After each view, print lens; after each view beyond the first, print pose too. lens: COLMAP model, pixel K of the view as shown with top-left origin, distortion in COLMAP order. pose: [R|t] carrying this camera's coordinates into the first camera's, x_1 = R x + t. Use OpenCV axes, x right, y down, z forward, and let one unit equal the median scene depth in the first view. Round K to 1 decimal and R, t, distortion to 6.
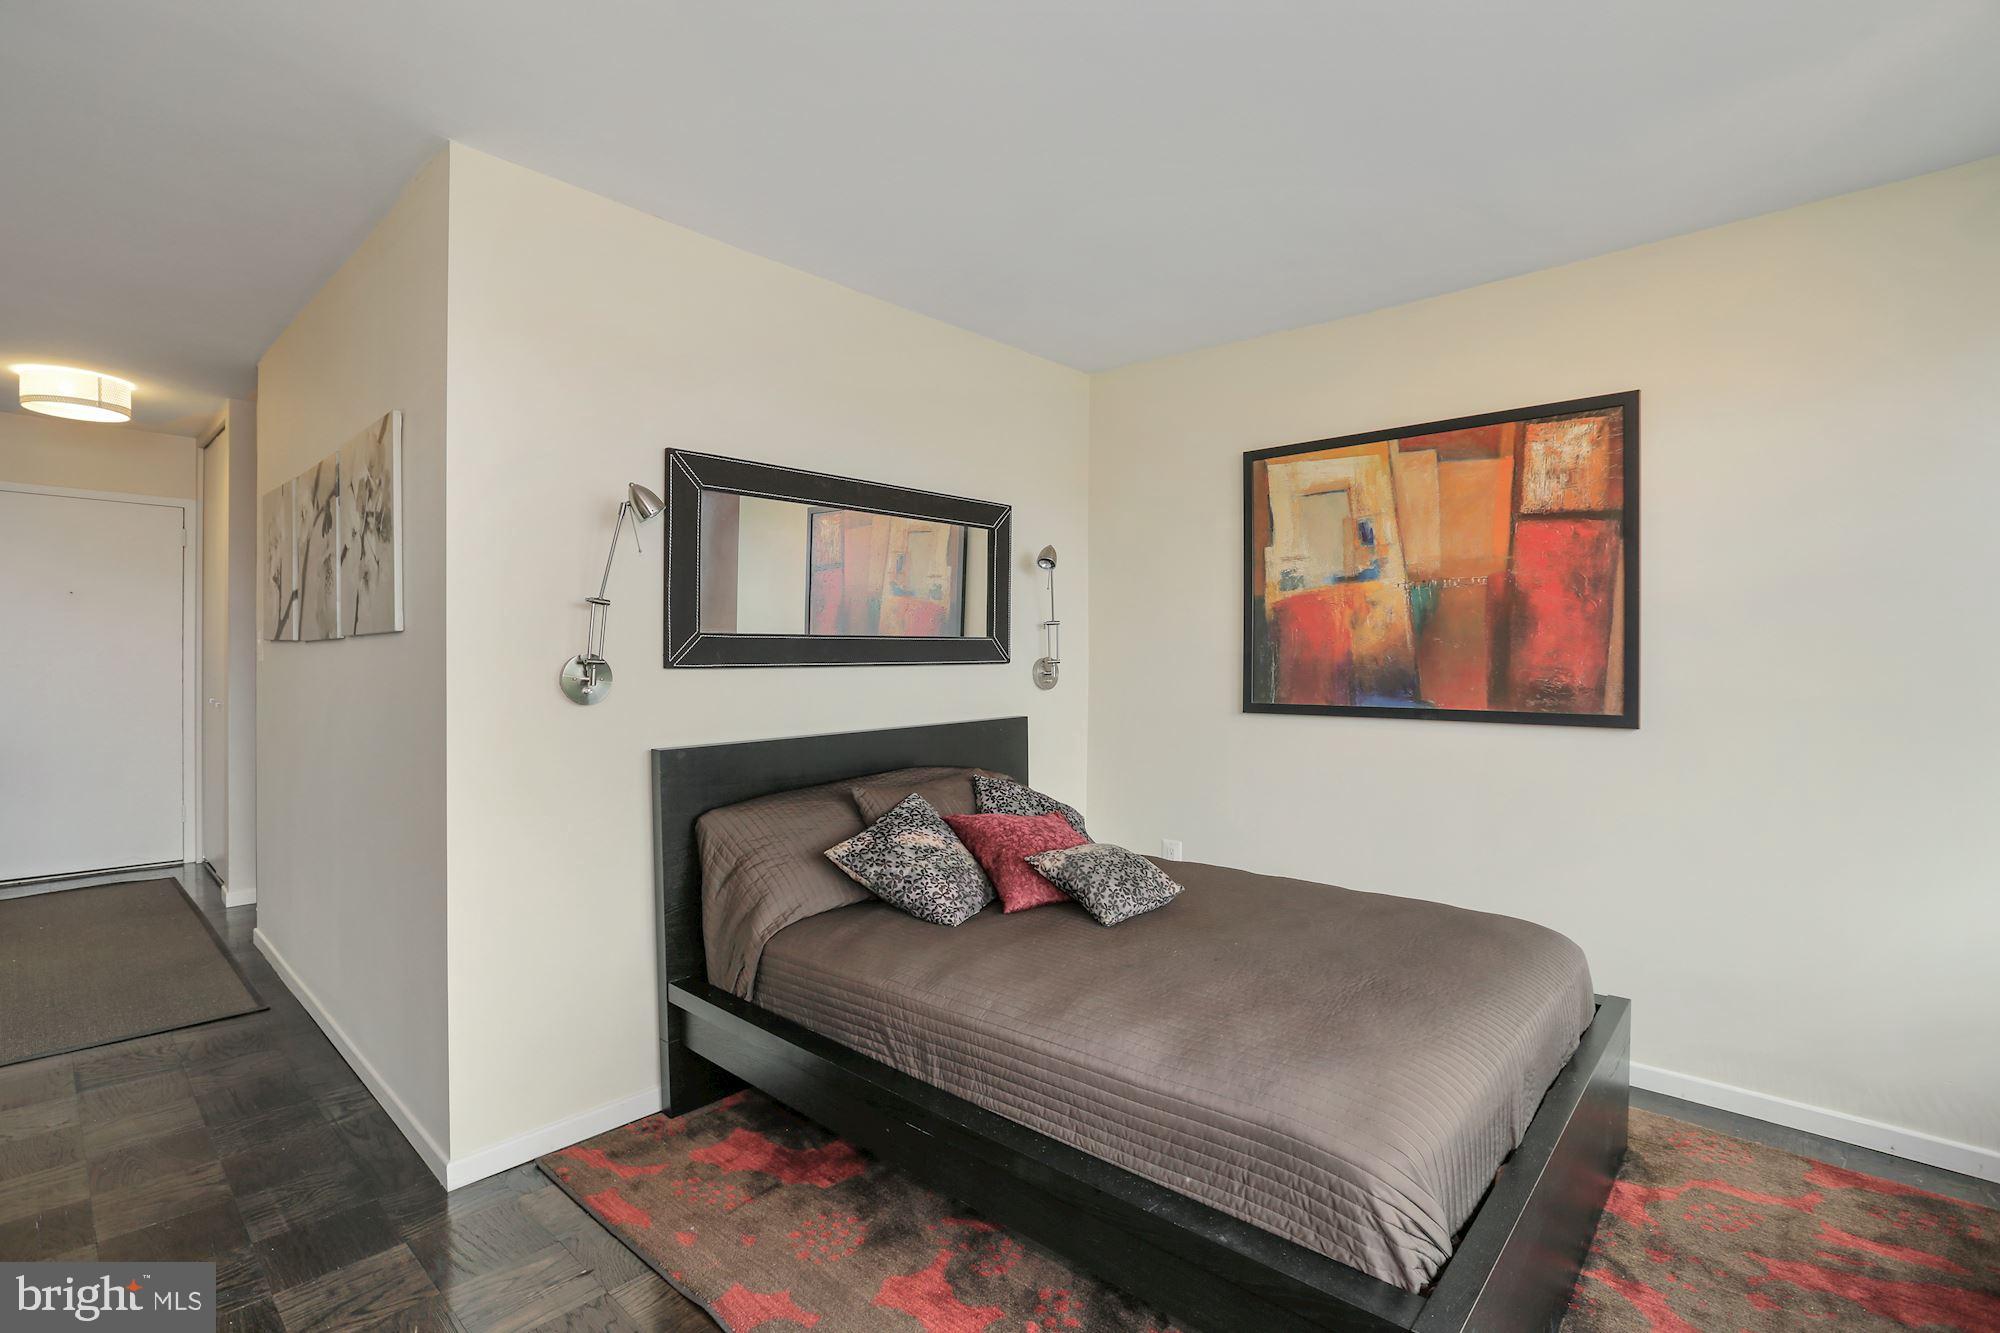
lens RADIAL K [[926.5, 0, 991.3], [0, 926.5, 652.9], [0, 0, 1]] dist [-0.061230, 0.023713]
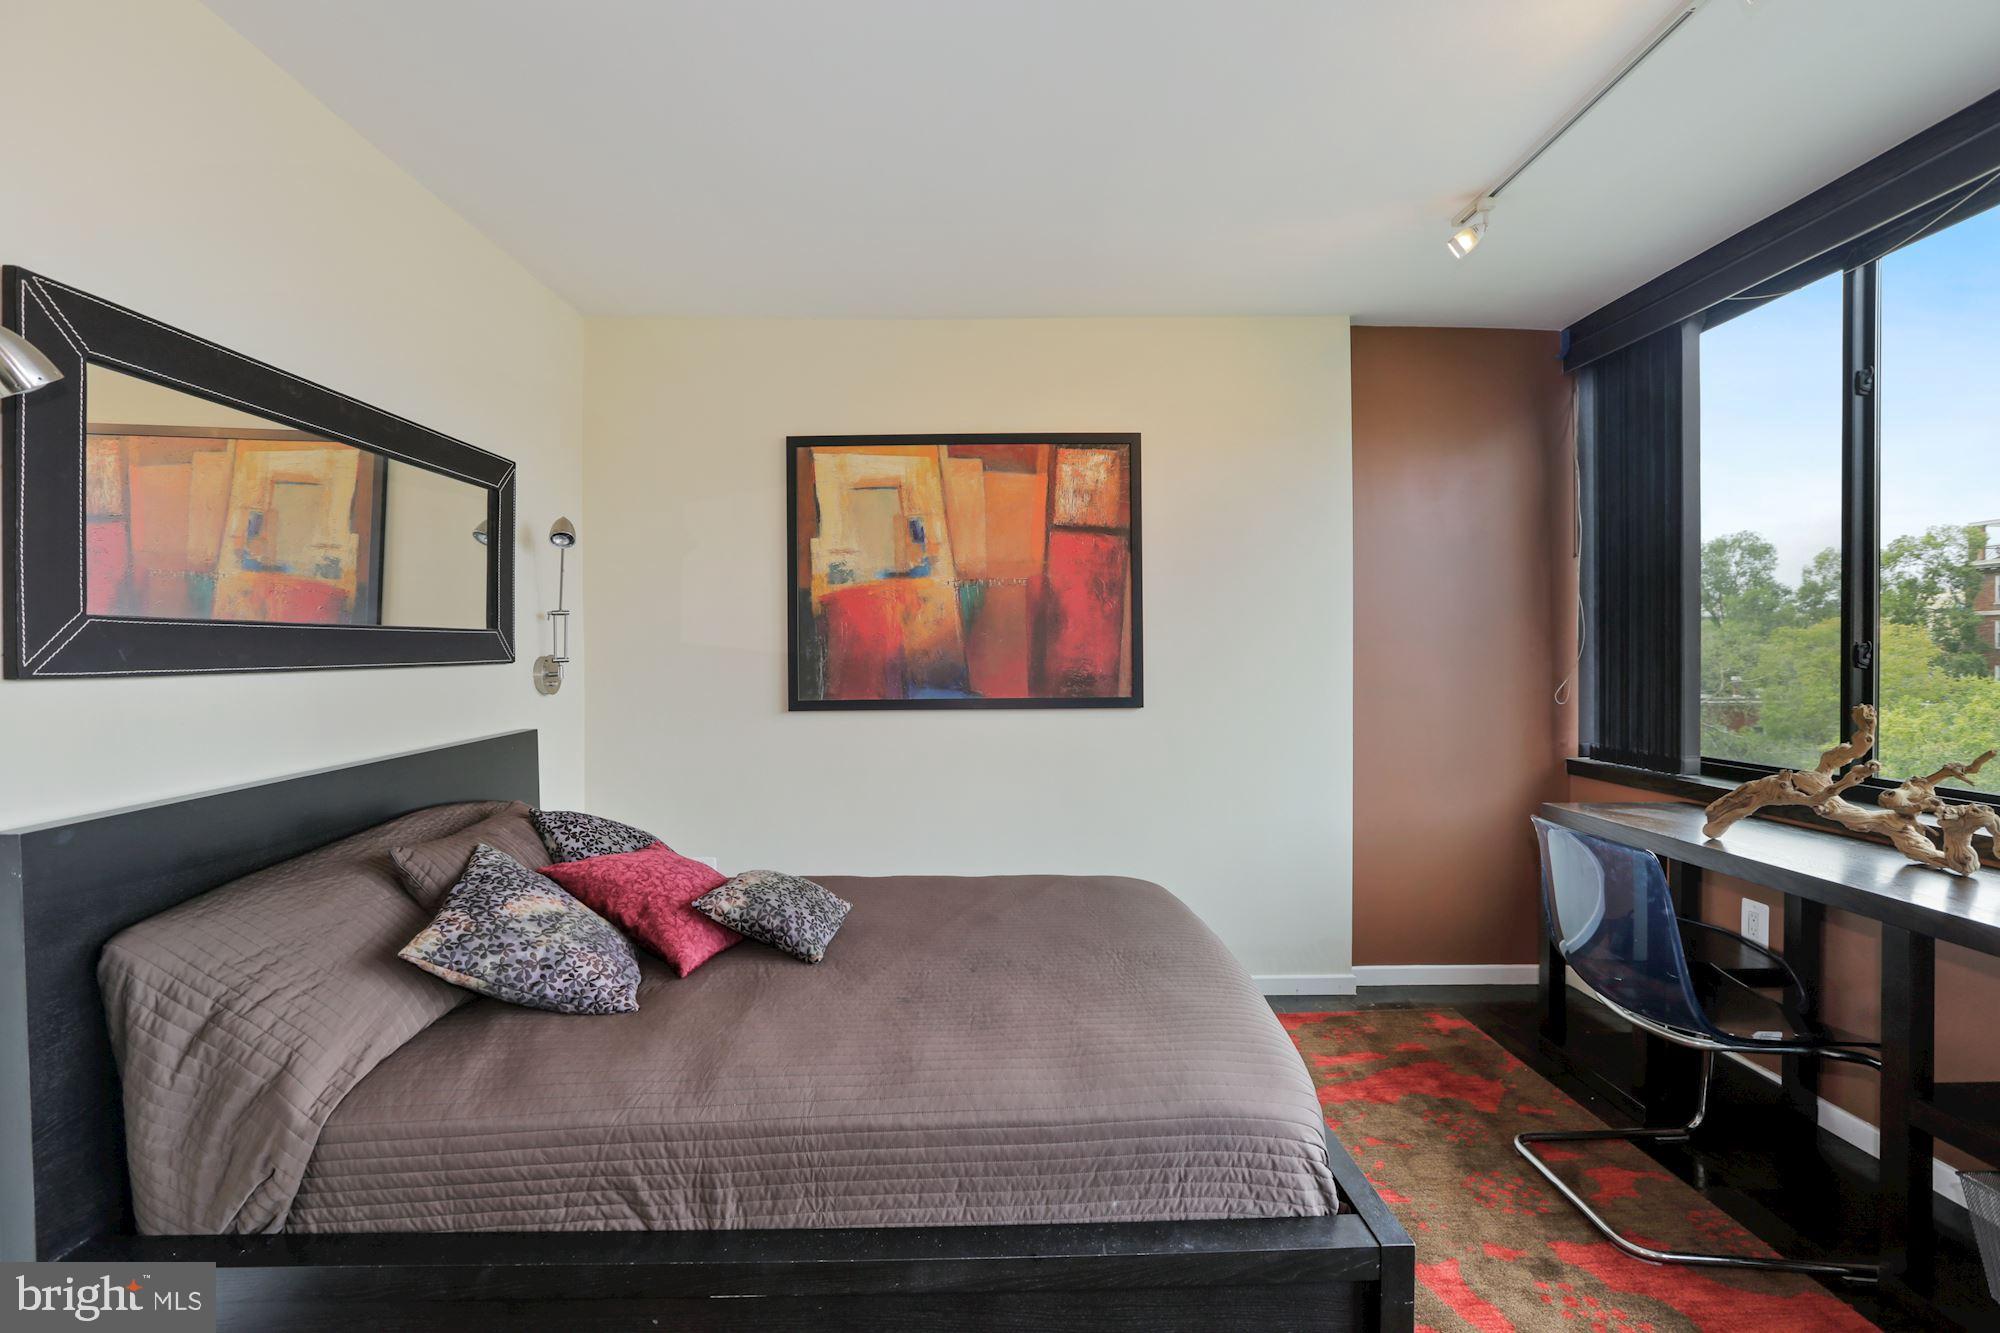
lens RADIAL K [[914.4, 0, 1004.9], [0, 914.4, 653.6], [0, 0, 1]] dist [-0.046670, 0.024505]
pose [[0.728623, -0.008698, 0.684860, -0.285305], [0.007326, 0.999961, 0.004905, 0.003709], [-0.684876, 0.001443, 0.728658, 0.228101]]
